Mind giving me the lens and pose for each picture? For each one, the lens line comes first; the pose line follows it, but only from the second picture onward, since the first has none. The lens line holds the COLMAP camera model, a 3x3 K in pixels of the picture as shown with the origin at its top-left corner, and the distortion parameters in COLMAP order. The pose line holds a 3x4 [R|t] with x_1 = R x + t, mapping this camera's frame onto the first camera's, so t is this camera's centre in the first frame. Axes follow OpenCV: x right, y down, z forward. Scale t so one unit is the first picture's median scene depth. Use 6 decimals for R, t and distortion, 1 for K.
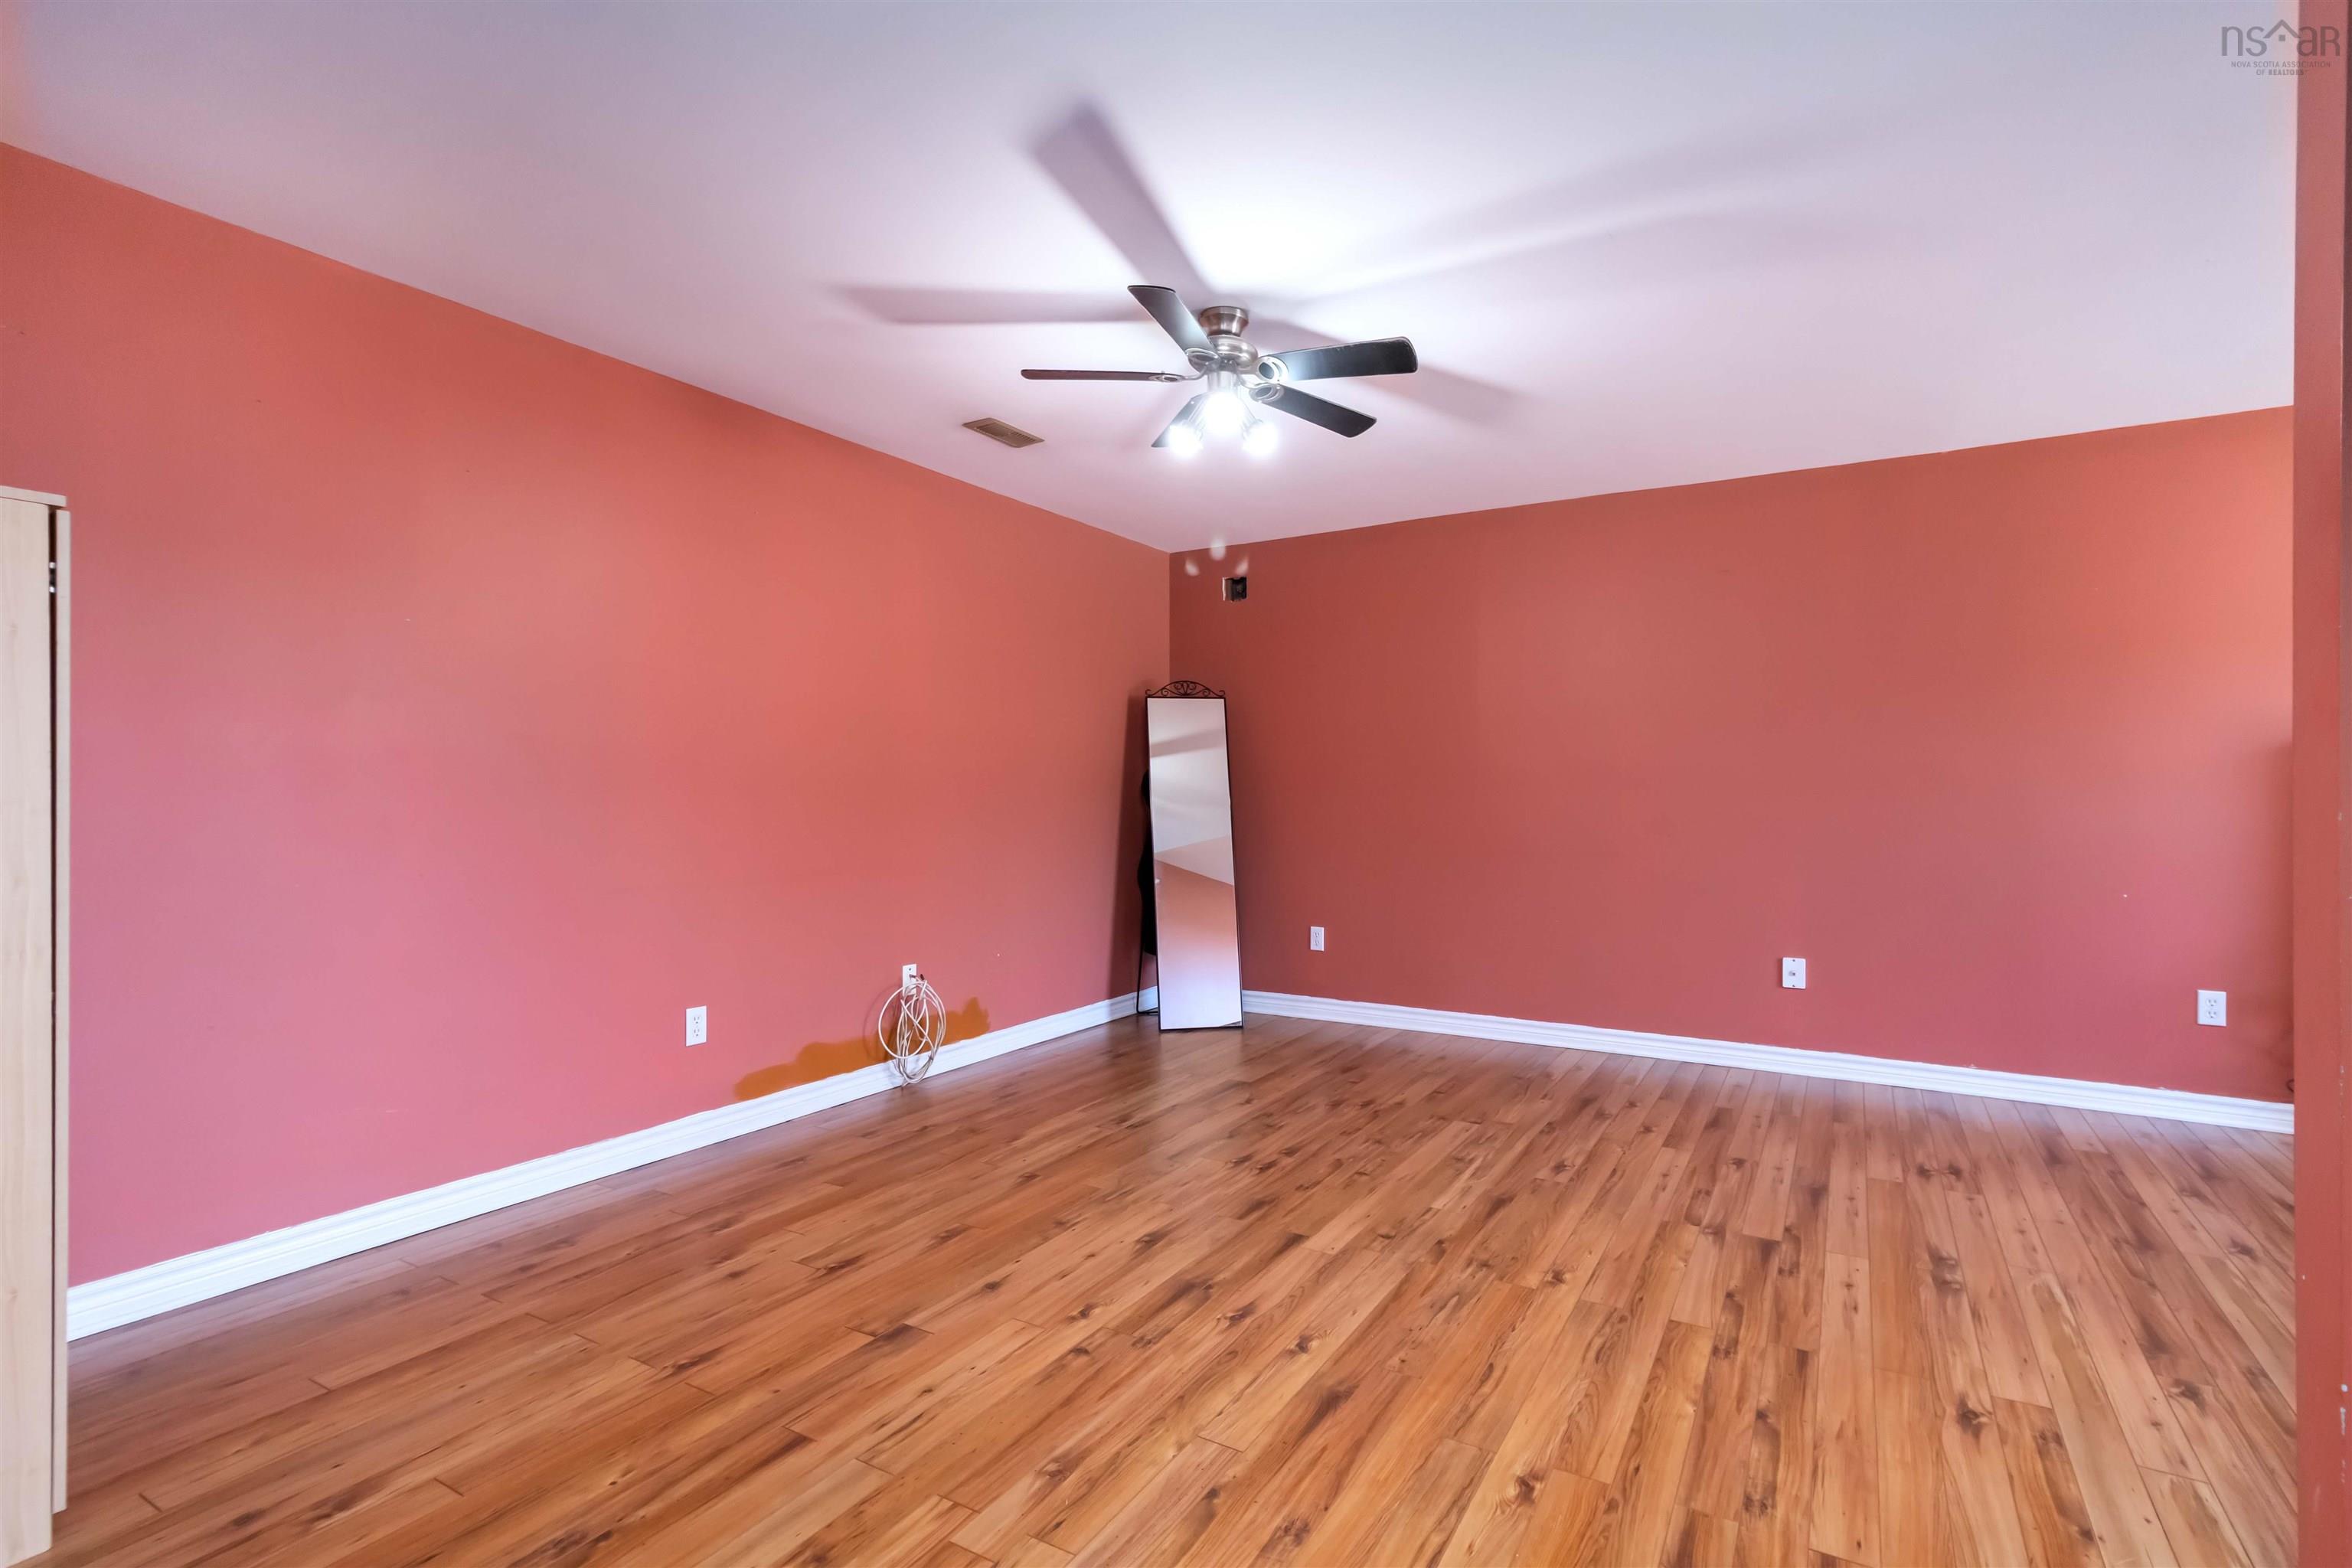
lens RADIAL K [[1109.8, 0, 1194.8], [0, 1109.8, 789.2], [0, 0, 1]] dist [0.004909, 0.000780]
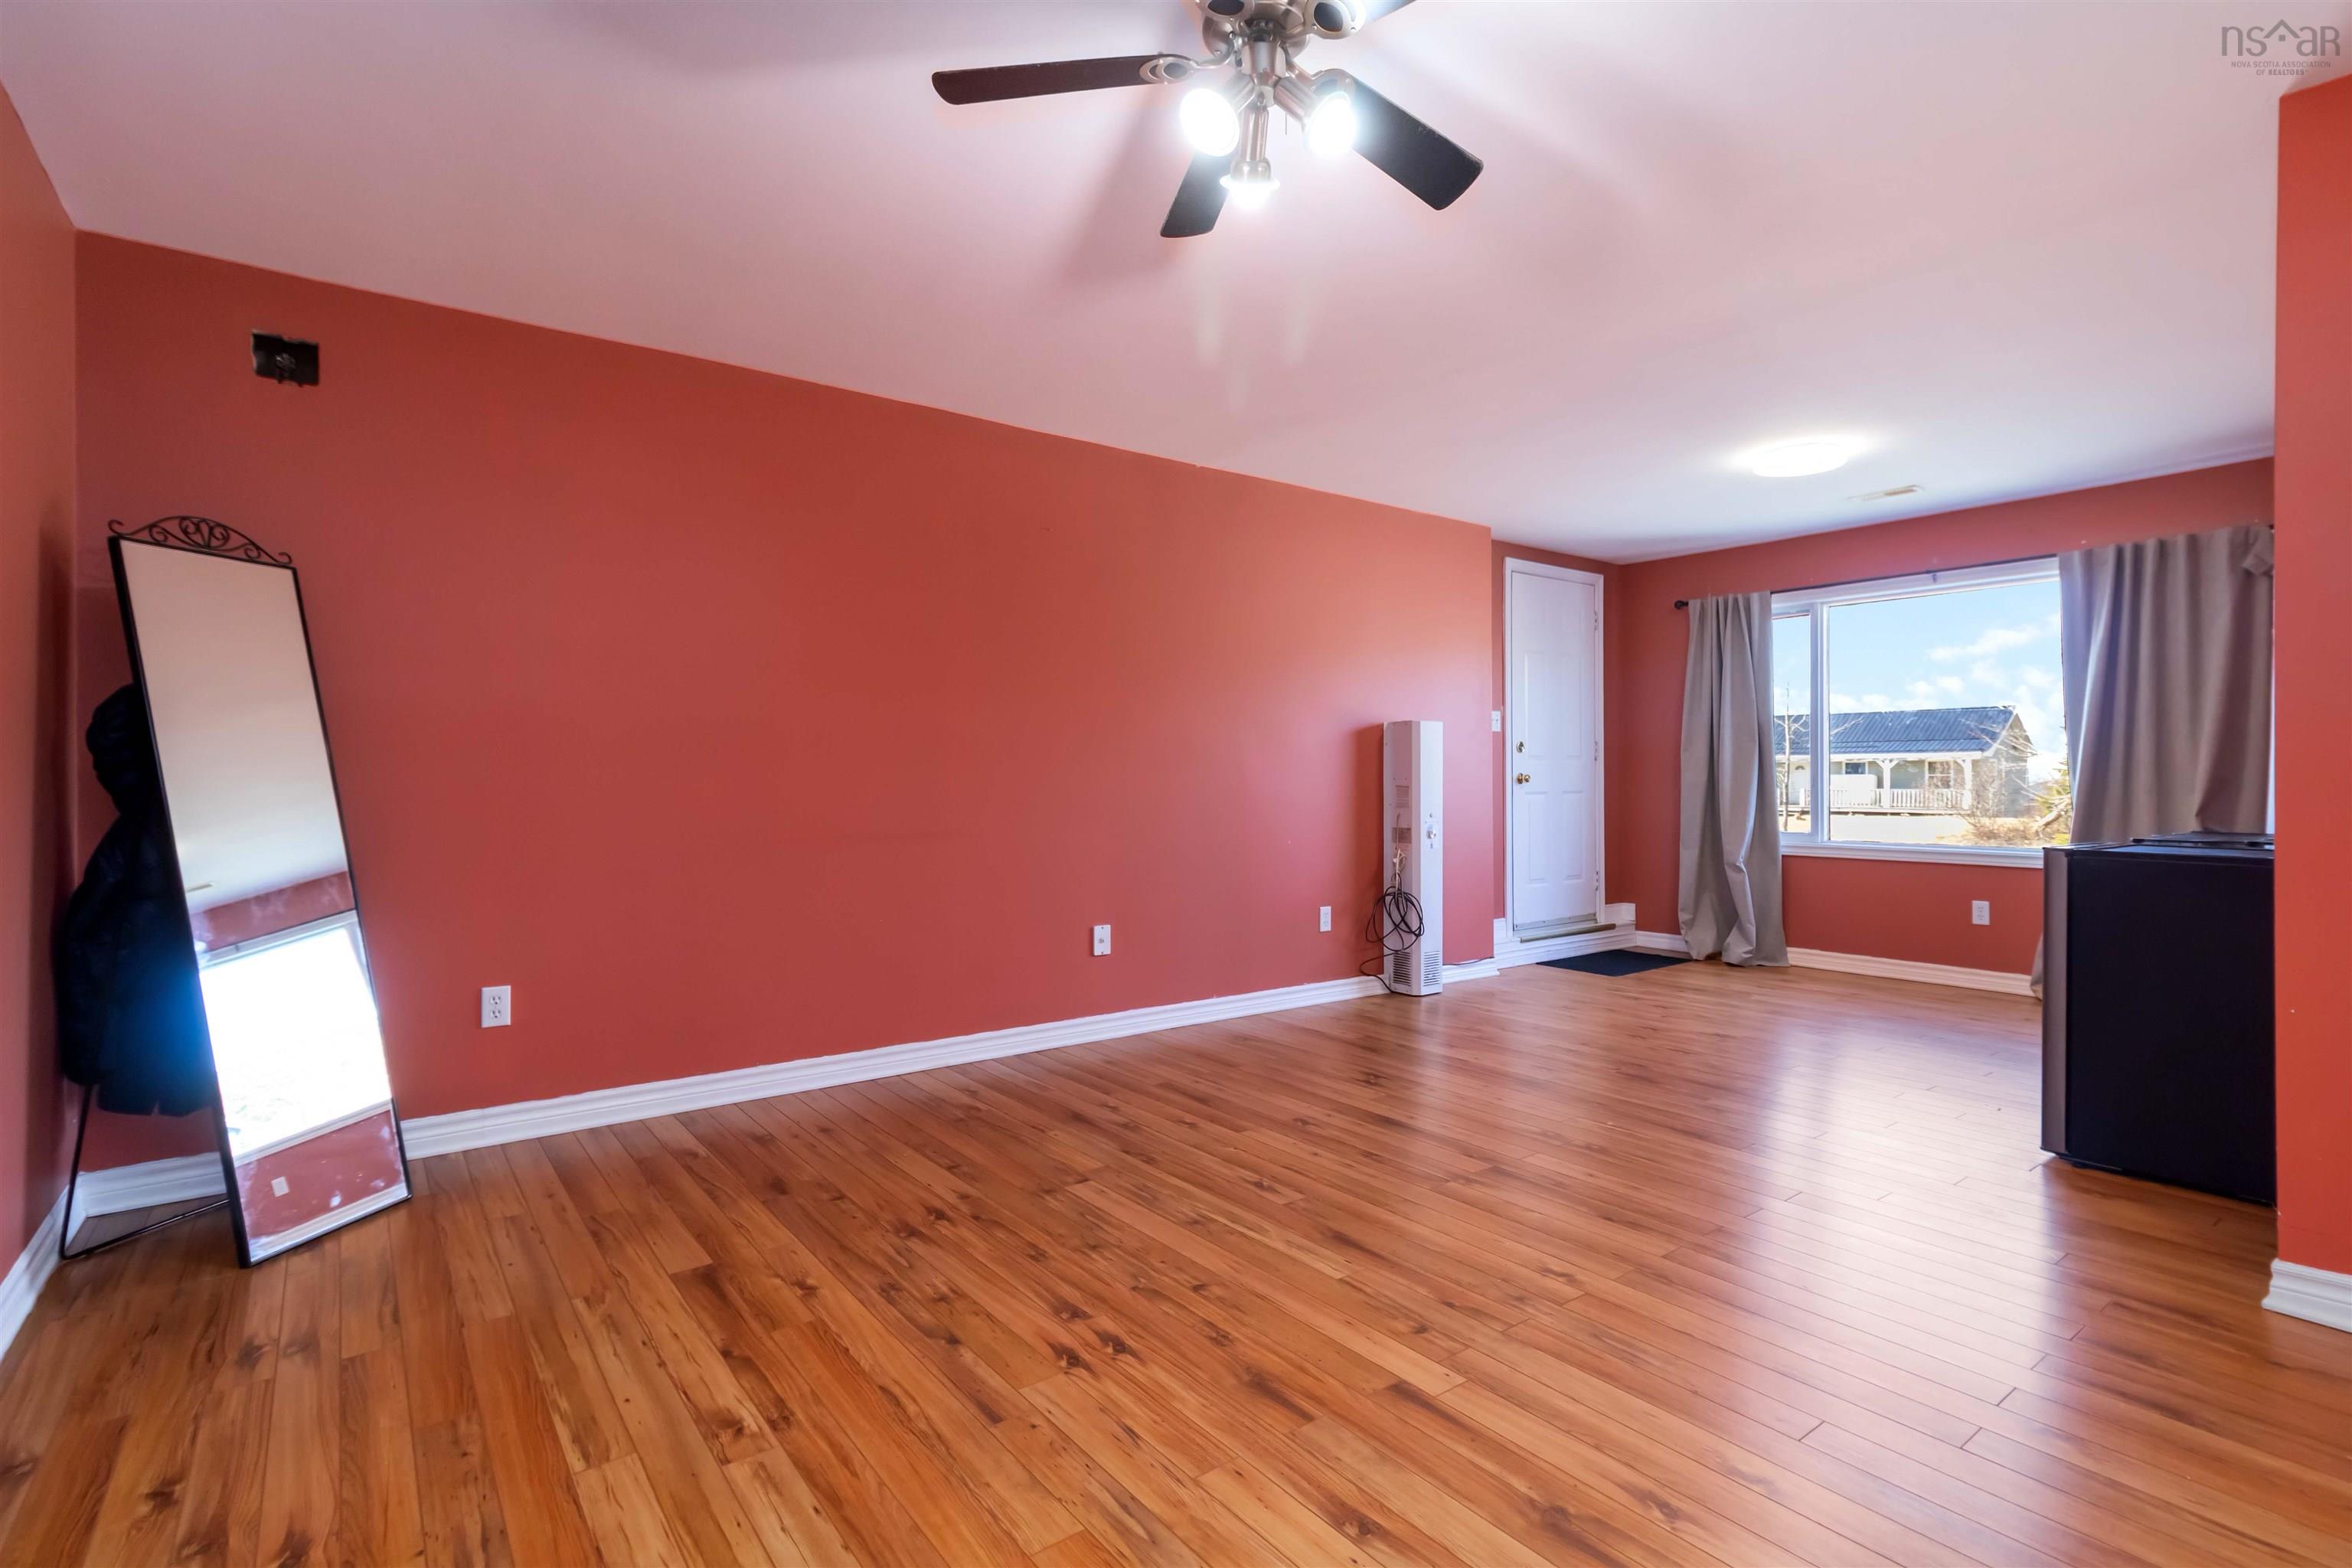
lens RADIAL K [[1109.8, 0, 1191.7], [0, 1109.8, 776.8], [0, 0, 1]] dist [0.004909, 0.000780]
pose [[0.375226, -0.001436, 0.926932, -0.598097], [0.001176, 0.999999, 0.001073, 0.023129], [-0.926933, 0.000688, 0.375227, 0.869069]]
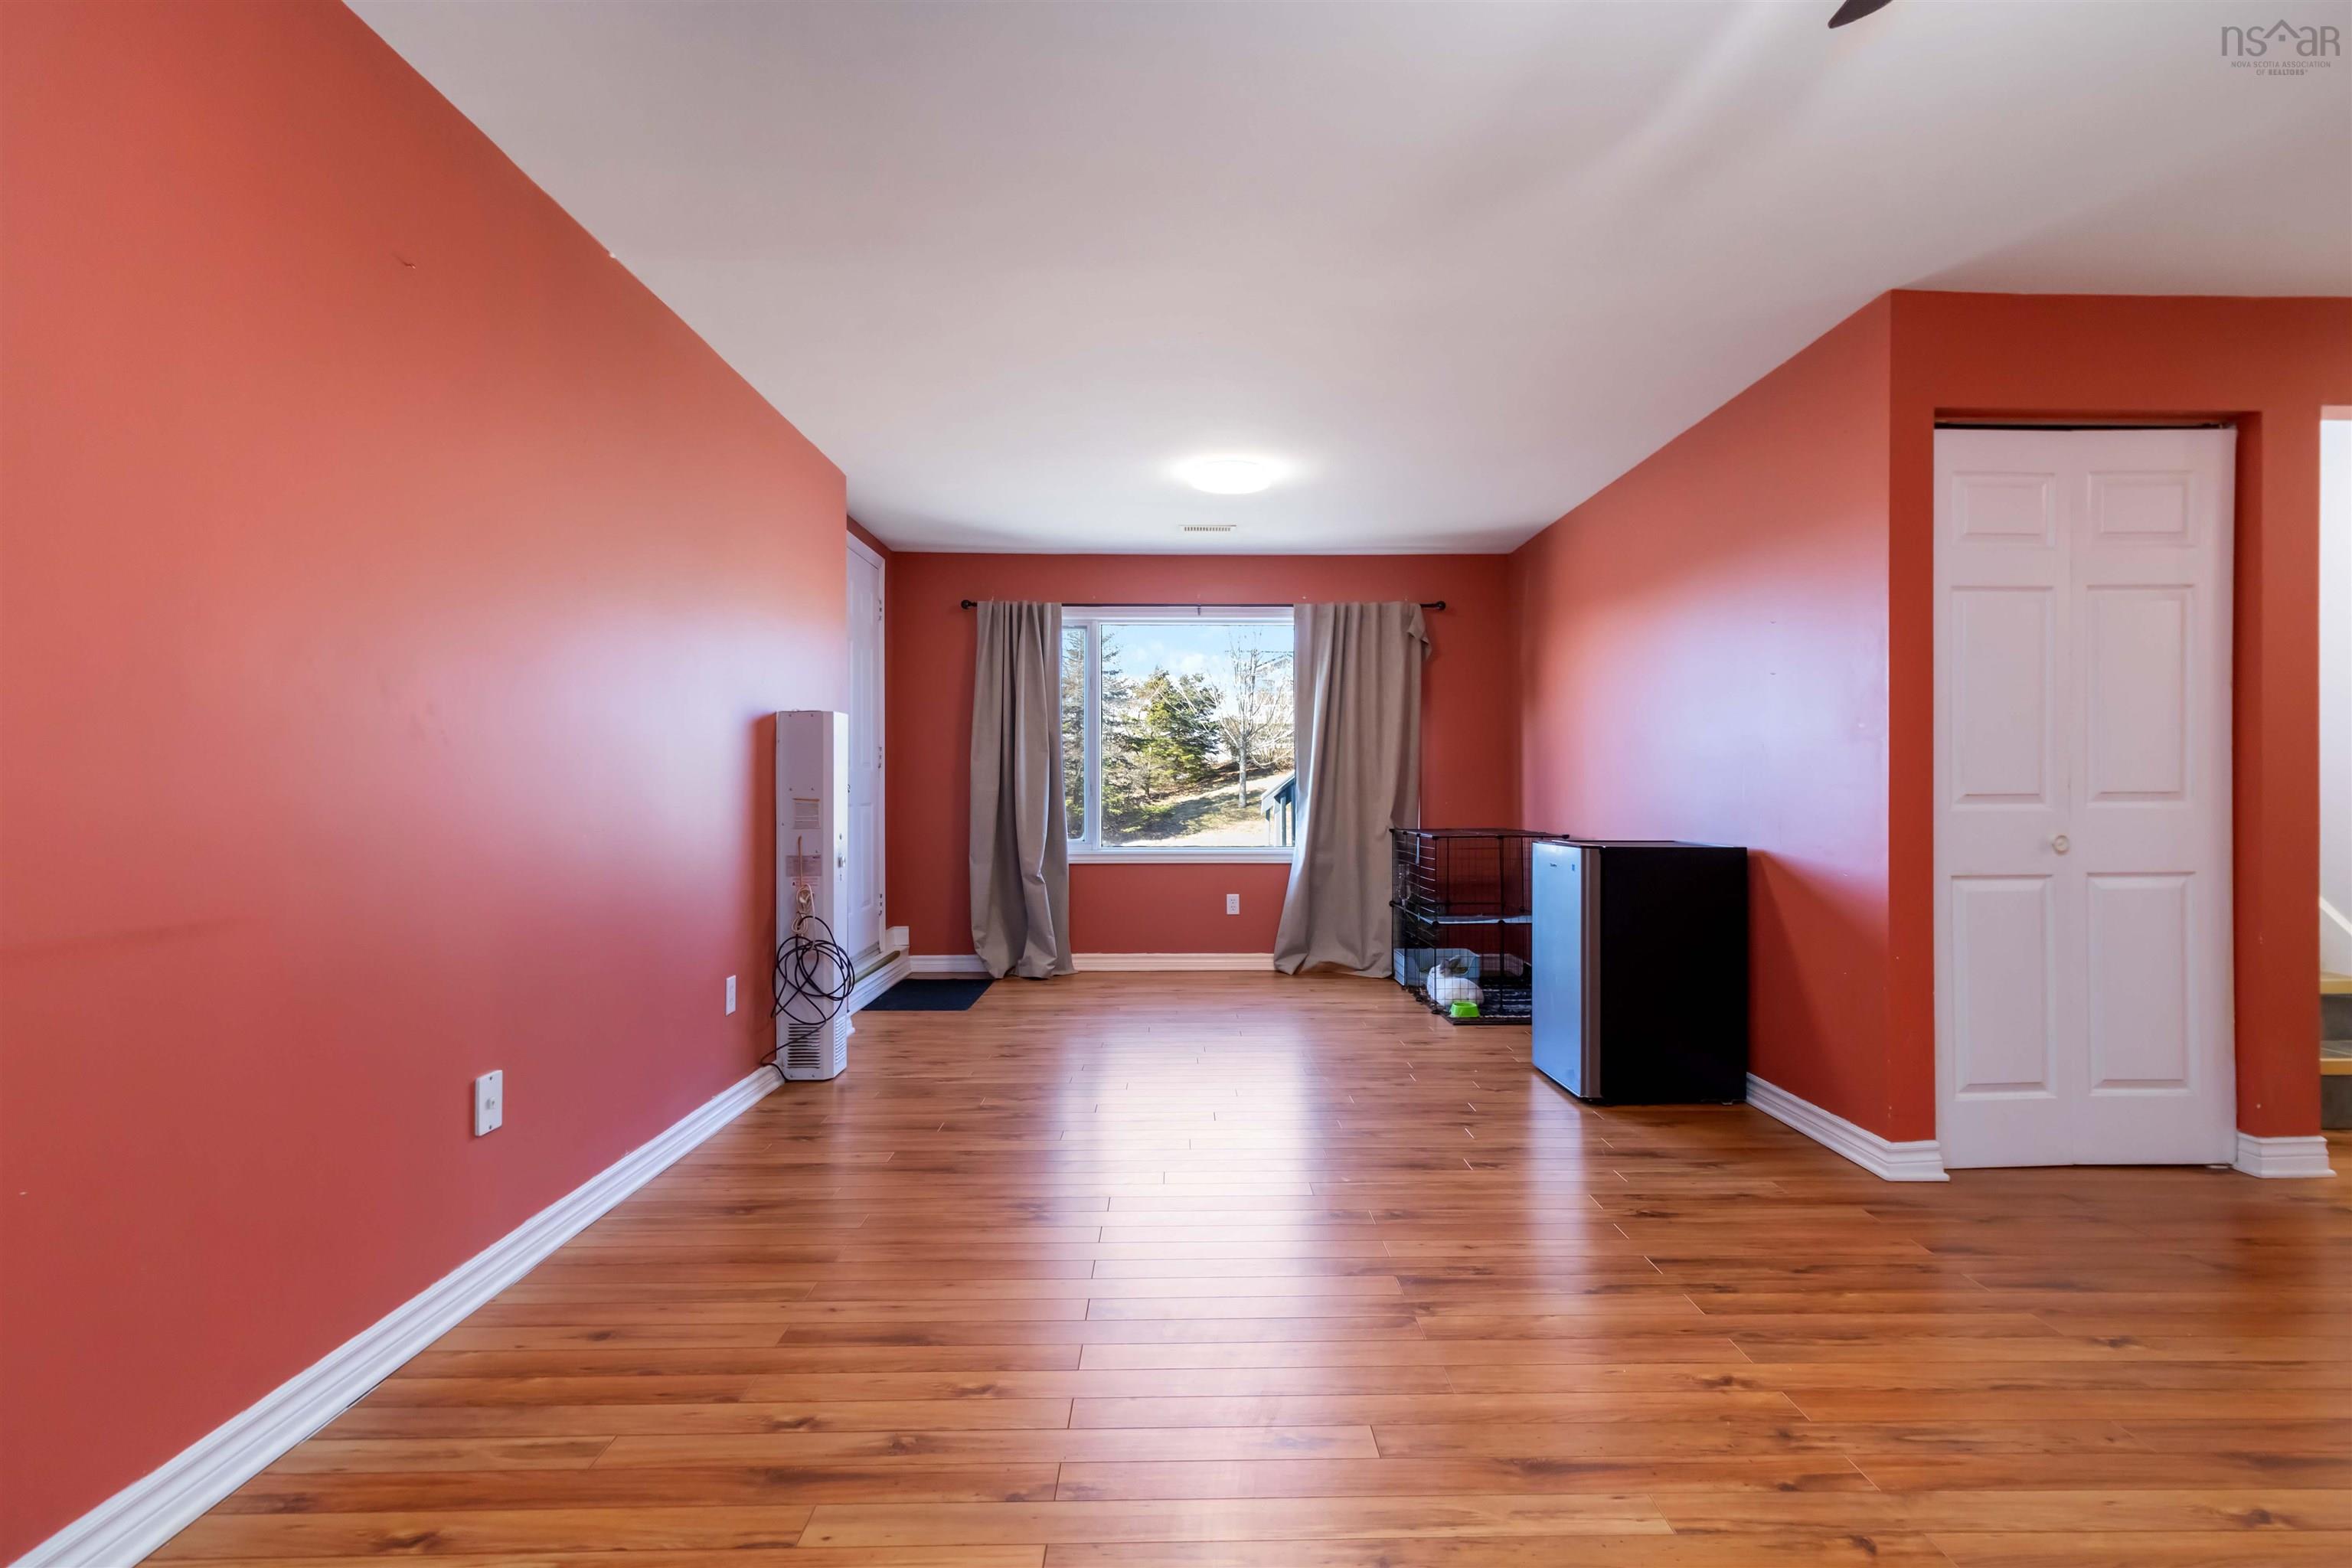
lens RADIAL K [[1109.8, 0, 1193.1], [0, 1109.8, 779.5], [0, 0, 1]] dist [0.004909, 0.000780]
pose [[-0.526651, 0.004480, 0.850070, -0.126325], [-0.002566, 0.999973, -0.006859, 0.027188], [-0.850078, -0.005794, -0.526625, 1.595891]]
